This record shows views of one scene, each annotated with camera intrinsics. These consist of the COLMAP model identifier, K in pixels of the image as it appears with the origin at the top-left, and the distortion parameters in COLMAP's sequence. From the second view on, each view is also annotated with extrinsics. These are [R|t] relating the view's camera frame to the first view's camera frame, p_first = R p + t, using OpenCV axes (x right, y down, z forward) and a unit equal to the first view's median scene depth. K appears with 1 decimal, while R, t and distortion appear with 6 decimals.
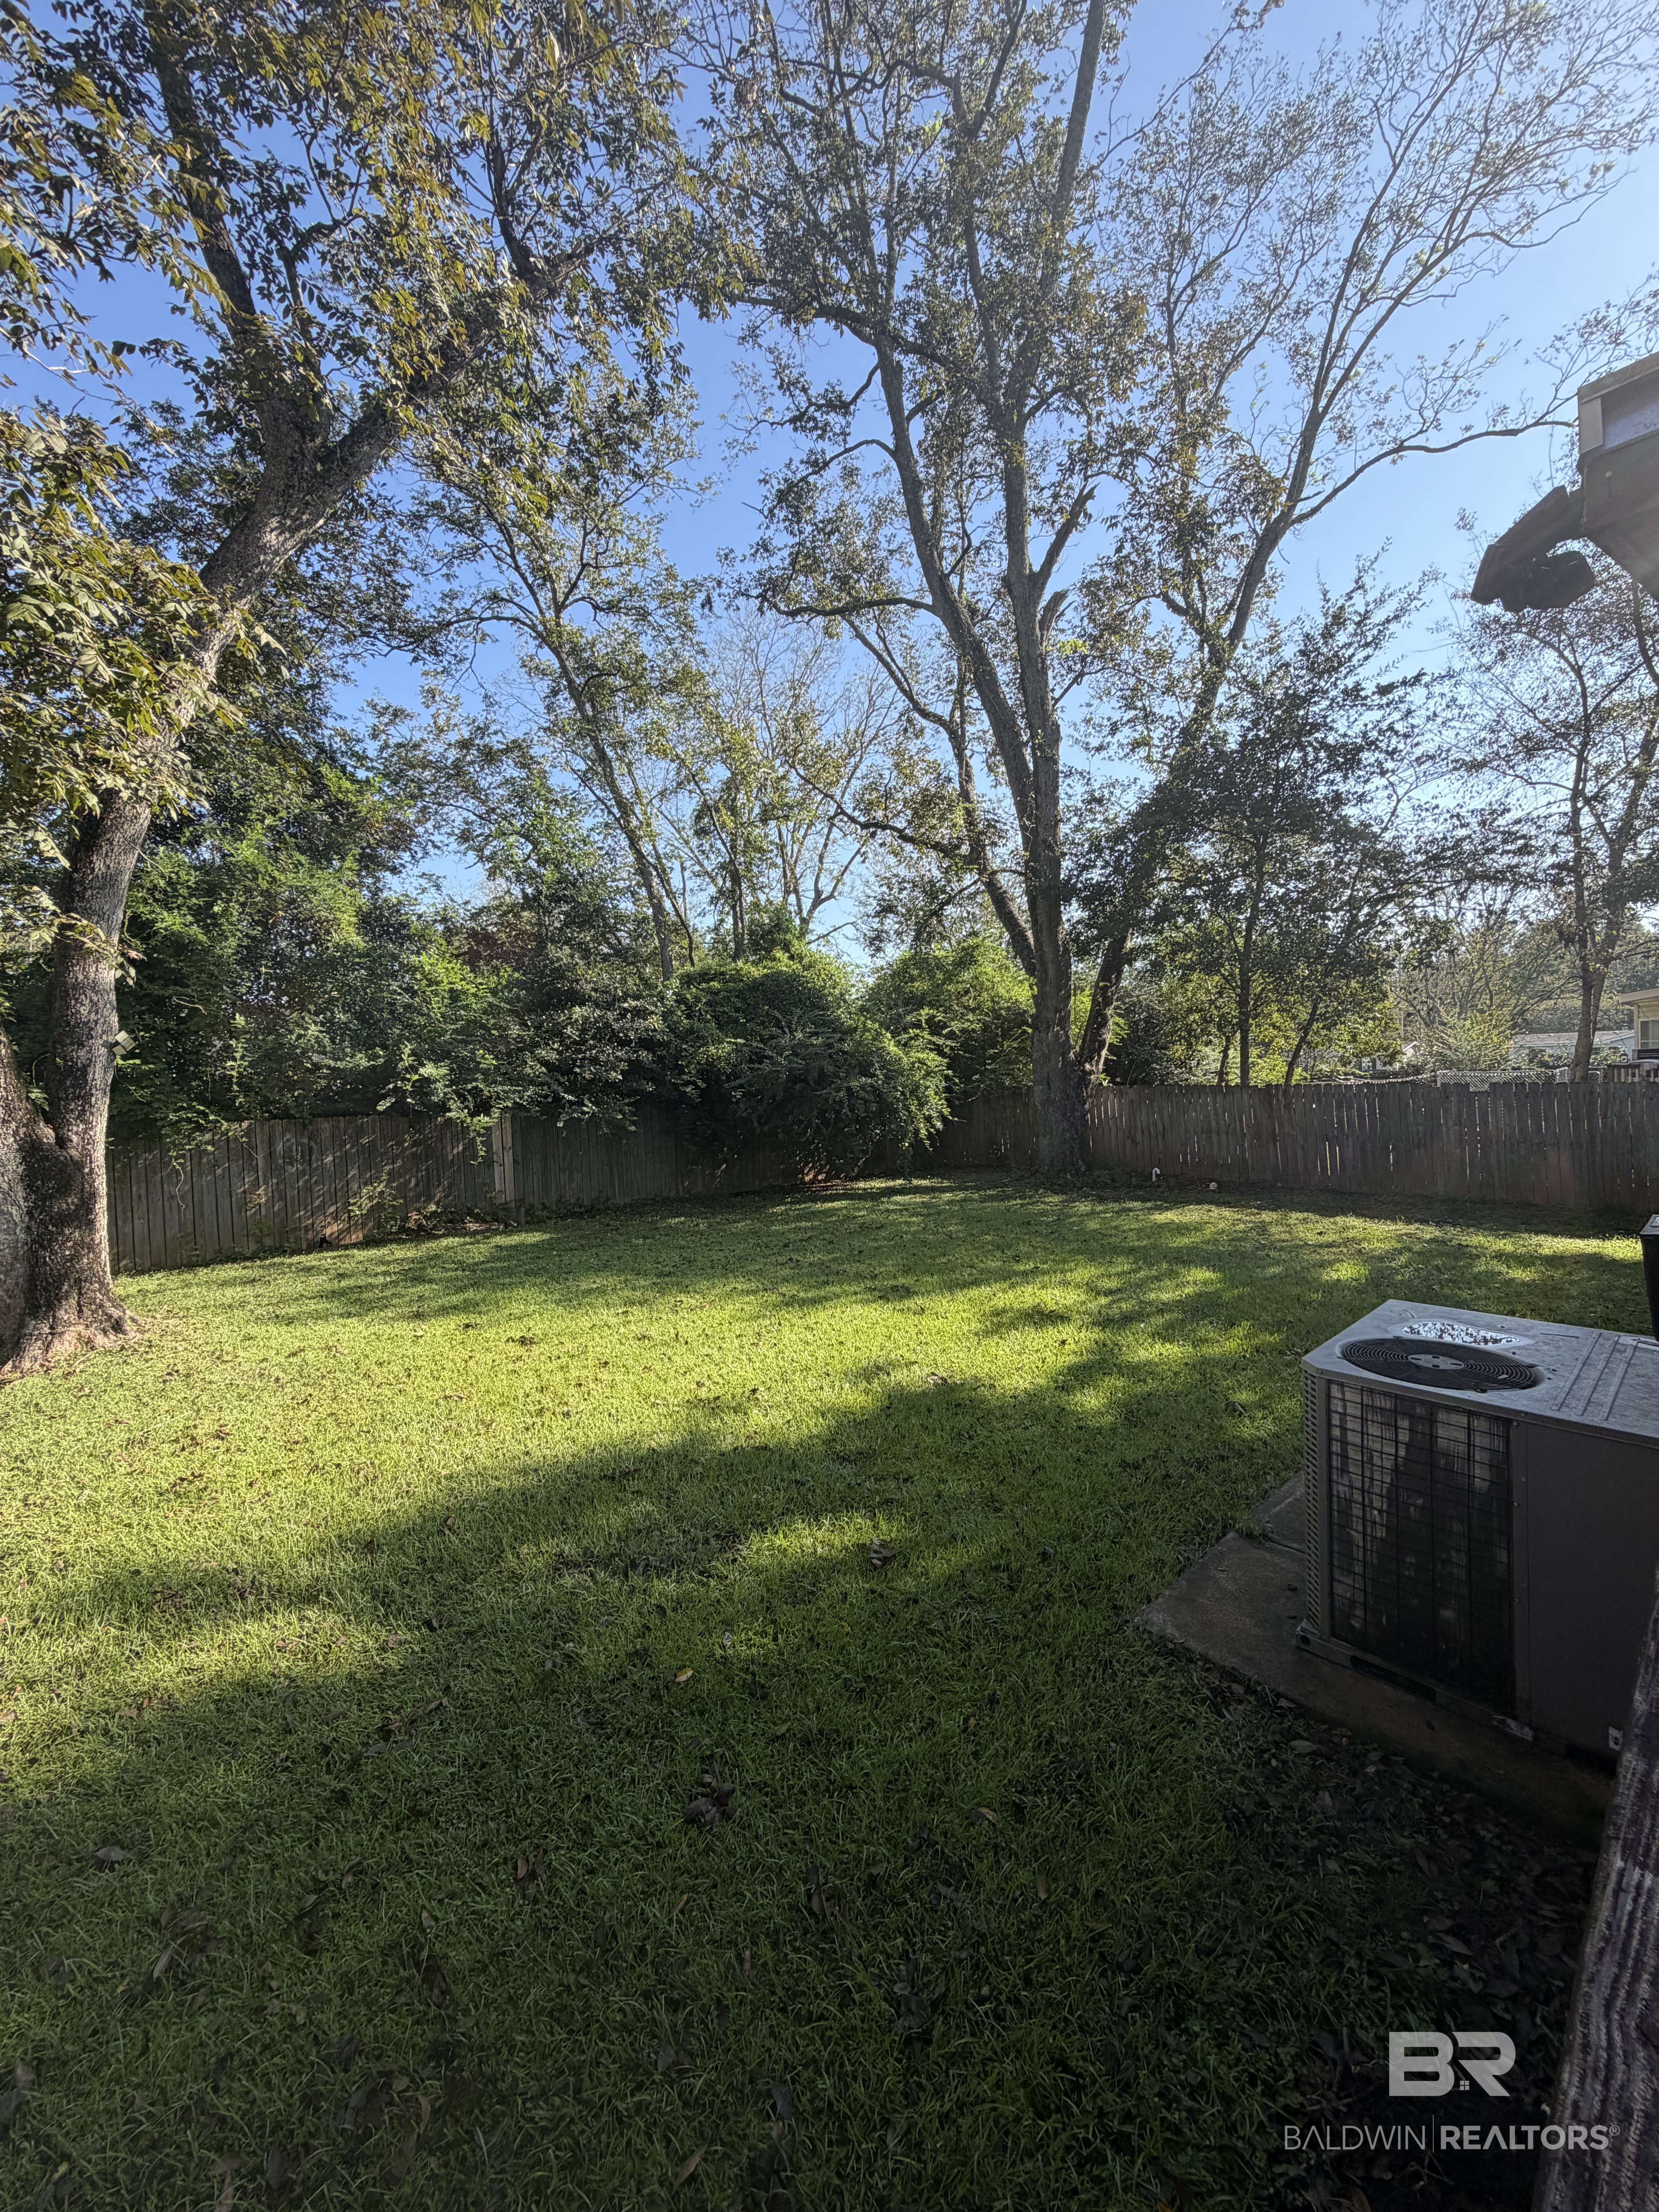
lens RADIAL K [[877.7, 0, 822.8], [0, 877.7, 1100.2], [0, 0, 1]] dist [0.000680, -0.000323]
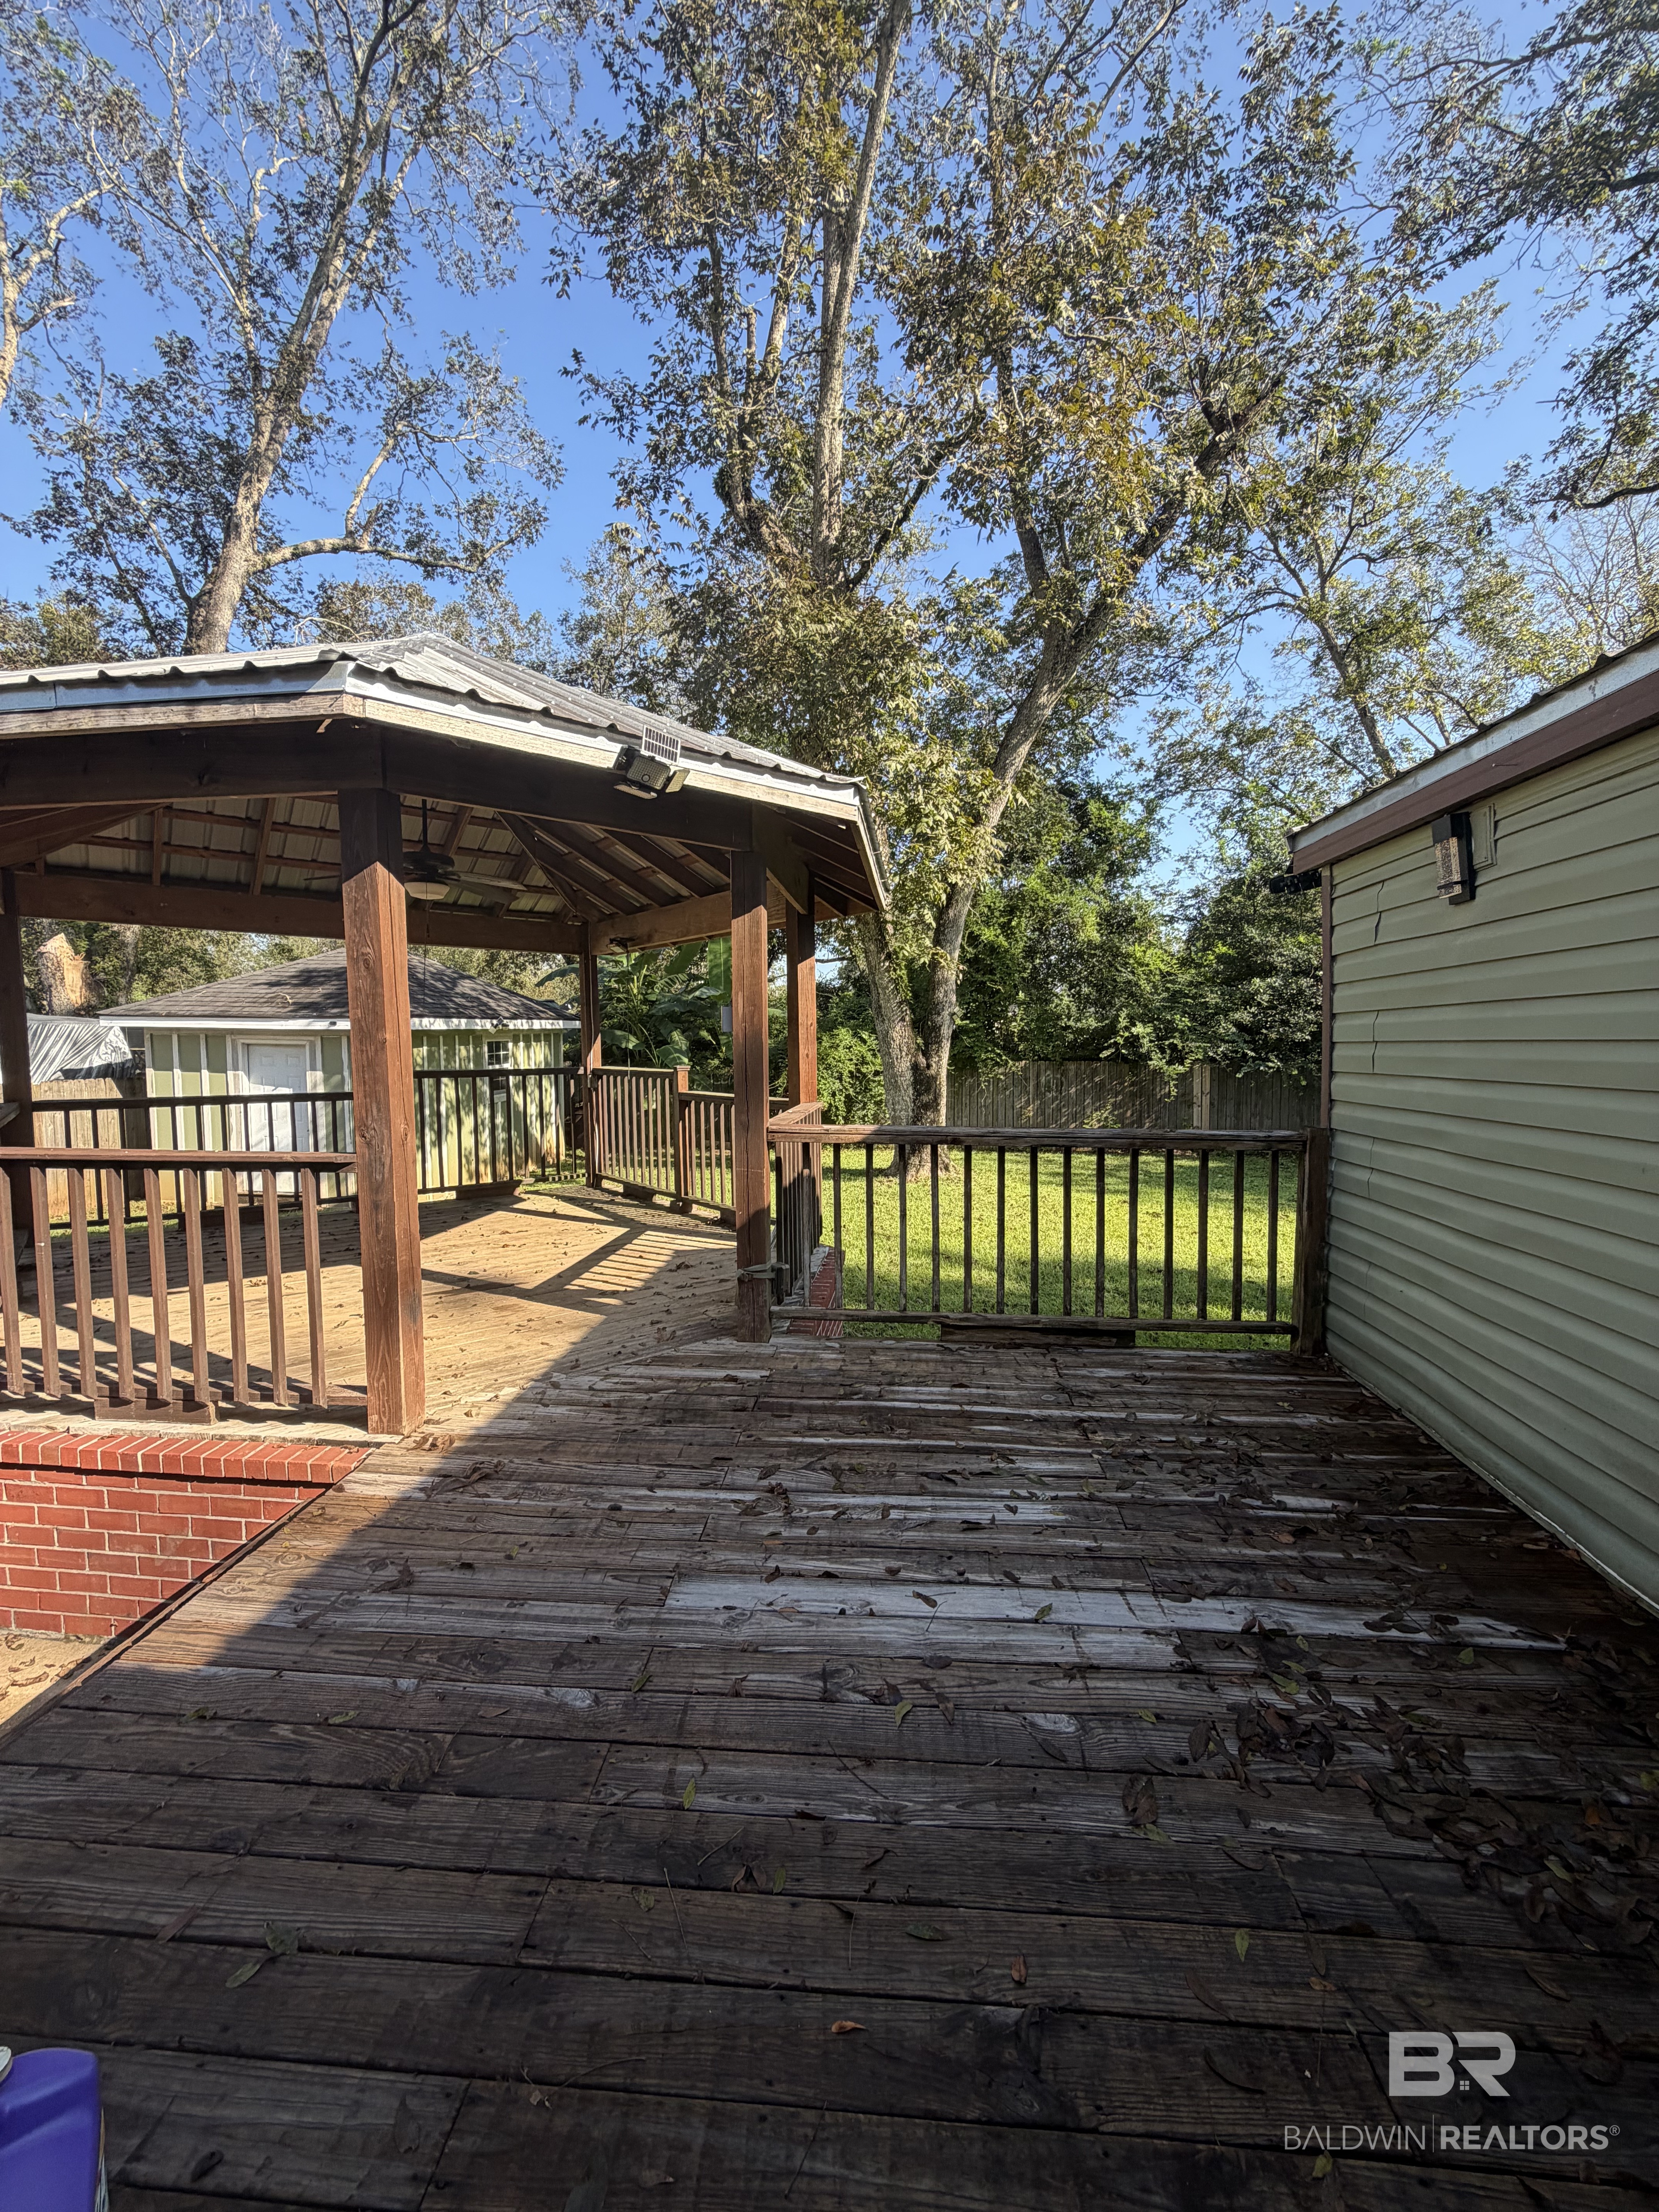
lens RADIAL K [[877.7, 0, 827.8], [0, 877.7, 1100.0], [0, 0, 1]] dist [0.000680, -0.000323]
pose [[0.664984, 0.077319, -0.742844, 0.217076], [-0.037544, 0.996830, 0.070146, -0.002313], [0.745913, -0.018756, 0.665779, -0.229734]]
